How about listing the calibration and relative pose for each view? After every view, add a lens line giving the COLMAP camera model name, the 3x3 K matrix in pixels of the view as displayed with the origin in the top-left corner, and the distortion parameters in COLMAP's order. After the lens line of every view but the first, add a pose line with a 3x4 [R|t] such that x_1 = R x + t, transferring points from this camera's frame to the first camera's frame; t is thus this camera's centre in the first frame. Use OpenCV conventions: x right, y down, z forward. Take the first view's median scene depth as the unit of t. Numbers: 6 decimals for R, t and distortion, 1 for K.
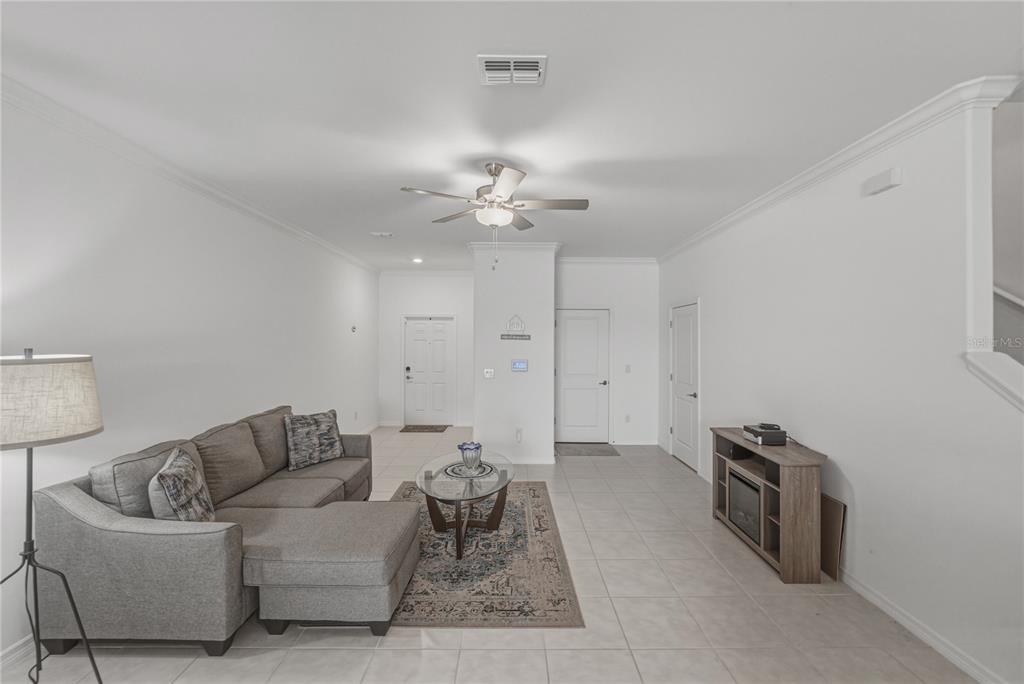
lens RADIAL K [[418.6, 0, 512.8], [0, 418.6, 340.7], [0, 0, 1]] dist [-0.007618, 0.000494]
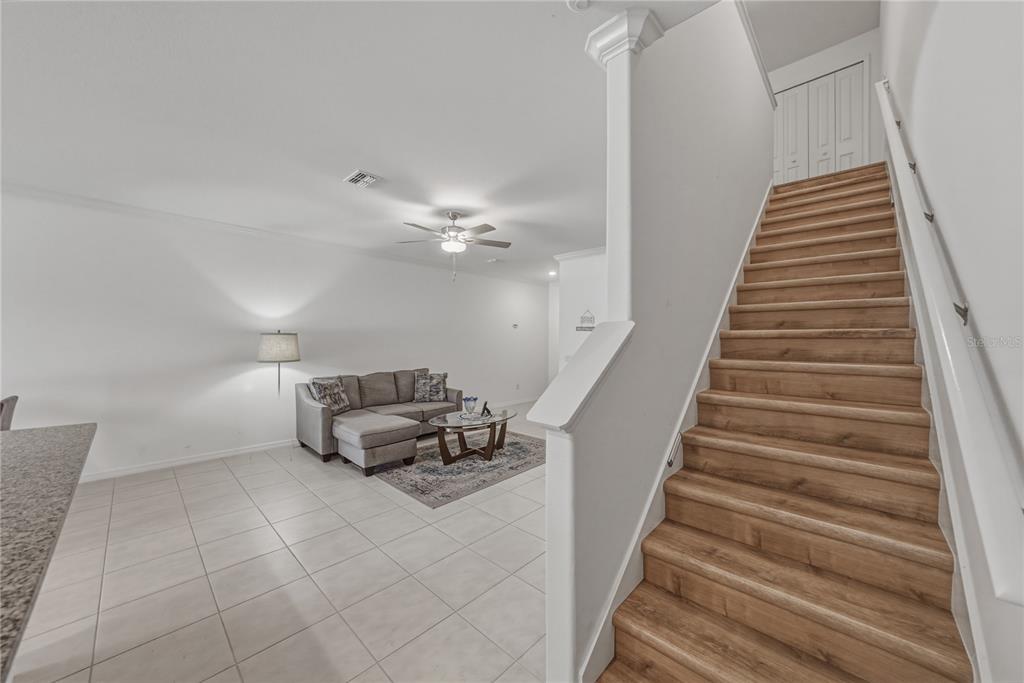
lens RADIAL K [[361.7, 0, 513.6], [0, 361.7, 343.9], [0, 0, 1]] dist [-0.019762, 0.001168]
pose [[0.726485, 0.011128, -0.687092, 0.909108], [-0.006127, 0.999934, 0.009717, 0.041087], [0.687155, -0.002849, 0.726505, 0.165560]]
